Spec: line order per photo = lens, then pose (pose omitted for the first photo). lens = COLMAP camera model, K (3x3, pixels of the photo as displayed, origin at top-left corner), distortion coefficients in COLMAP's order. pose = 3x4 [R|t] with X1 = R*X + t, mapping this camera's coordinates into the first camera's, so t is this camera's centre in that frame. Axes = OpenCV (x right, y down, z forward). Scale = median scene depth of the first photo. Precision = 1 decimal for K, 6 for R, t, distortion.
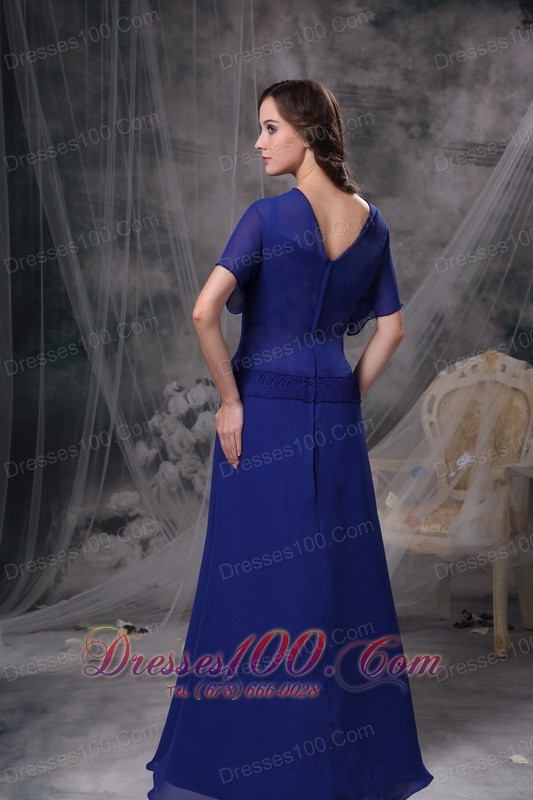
lens RADIAL K [[1525.6, 0, 266.5], [0, 1525.6, 400.0], [0, 0, 1]] dist [0.090240, 0.201093]
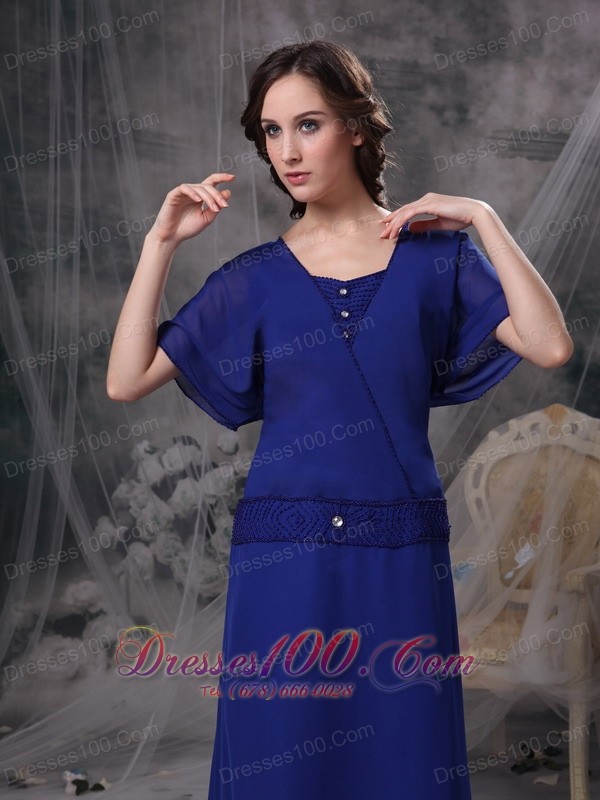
lens RADIAL K [[1476.2, 0, 300.0], [0, 1476.2, 400.0], [0, 0, 1]] dist [0.033709, 0.206625]
pose [[0.999913, -0.011510, 0.006430, 0.013894], [0.011449, 0.999890, 0.009465, -0.038951], [-0.006539, -0.009391, 0.999935, 0.244792]]
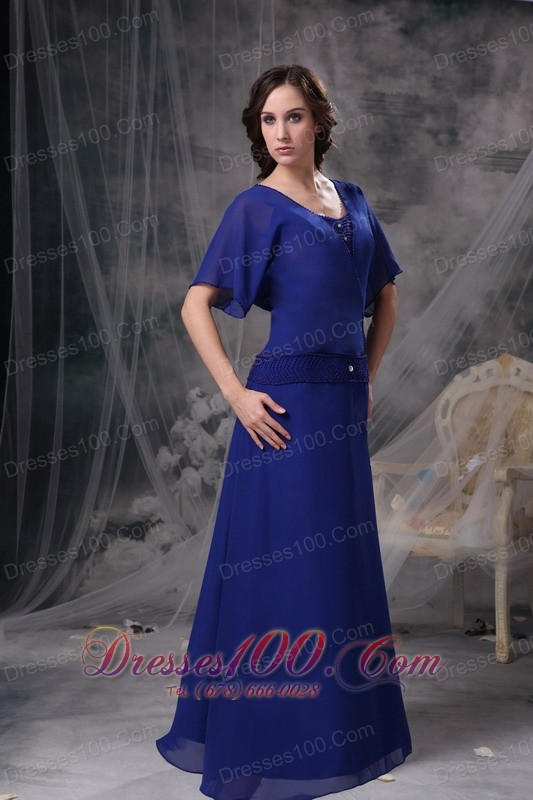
lens RADIAL K [[1525.6, 0, 266.5], [0, 1525.6, 400.0], [0, 0, 1]] dist [0.090240, 0.201093]
pose [[0.996333, 0.009129, -0.085070, 0.070083], [-0.011908, 0.999410, -0.032217, 0.027915], [0.084726, 0.033112, 0.995854, 0.006264]]
